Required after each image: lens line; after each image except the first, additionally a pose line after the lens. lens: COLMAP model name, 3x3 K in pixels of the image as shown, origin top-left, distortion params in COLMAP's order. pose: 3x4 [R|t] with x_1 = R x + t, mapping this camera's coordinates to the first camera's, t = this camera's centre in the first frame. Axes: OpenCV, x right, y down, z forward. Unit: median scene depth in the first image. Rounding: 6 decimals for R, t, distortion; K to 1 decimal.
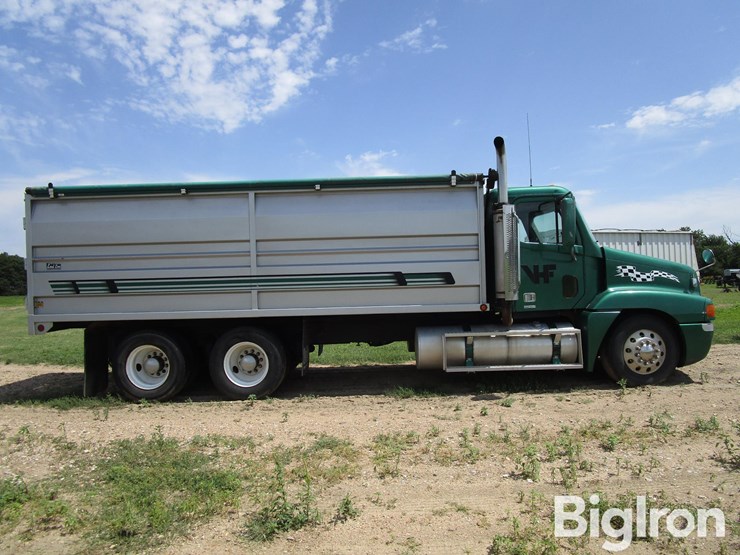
lens RADIAL K [[517.2, 0, 373.0], [0, 517.2, 274.0], [0, 0, 1]] dist [-0.009148, -0.004821]
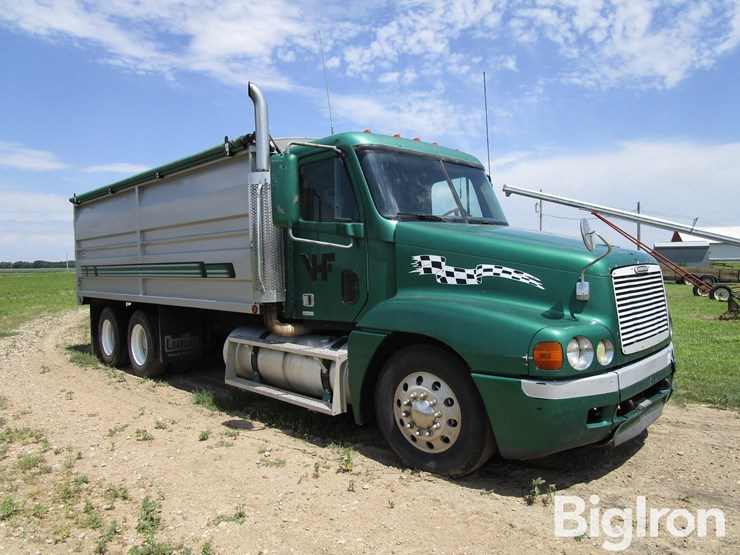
lens RADIAL K [[531.5, 0, 370.0], [0, 531.5, 277.5], [0, 0, 1]] dist [-0.022275, -0.000251]
pose [[0.697072, 0.033498, -0.716218, 0.857805], [0.003584, 0.998733, 0.050199, -0.020939], [0.716992, -0.037559, 0.696069, 0.547551]]
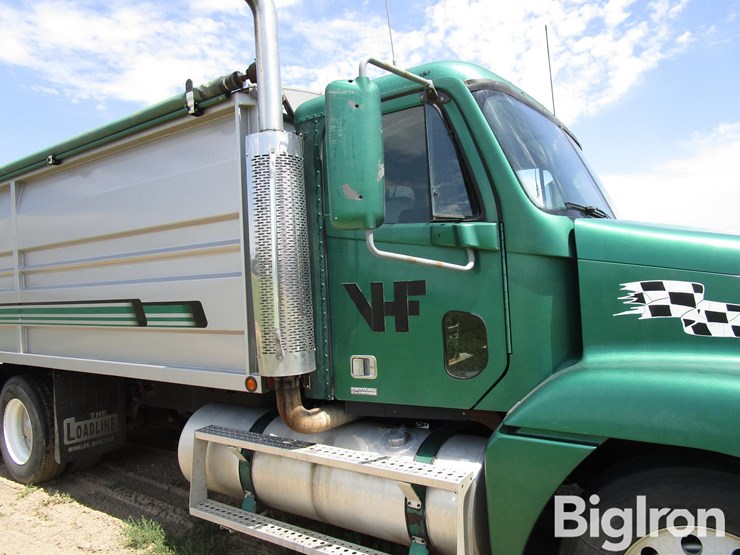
lens RADIAL K [[531.5, 0, 370.0], [0, 531.5, 277.5], [0, 0, 1]] dist [-0.022275, -0.000251]
pose [[0.819949, -0.015514, -0.572226, 0.523310], [0.024495, 0.999668, 0.007997, -0.023860], [0.571912, -0.020574, 0.820057, 0.664974]]
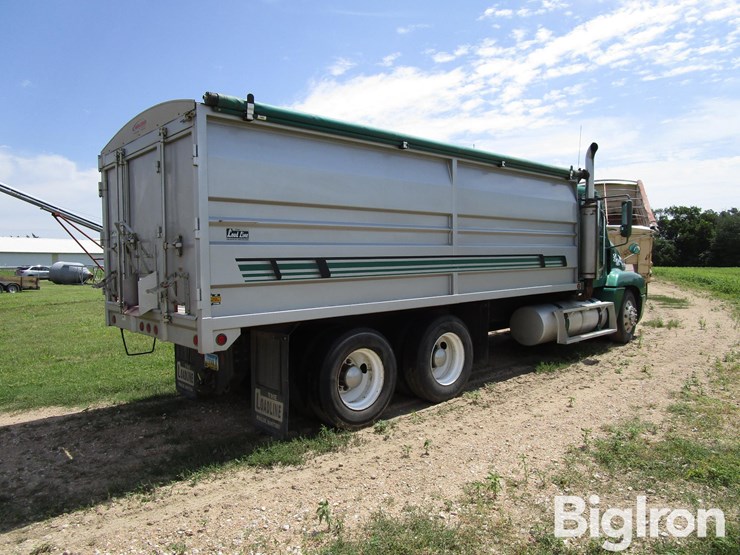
lens RADIAL K [[517.2, 0, 373.0], [0, 517.2, 274.0], [0, 0, 1]] dist [-0.009148, -0.004821]
pose [[0.737355, -0.006106, 0.675478, -0.874992], [-0.006629, 0.999846, 0.016275, 0.019538], [-0.675473, -0.016478, 0.737201, 0.432778]]
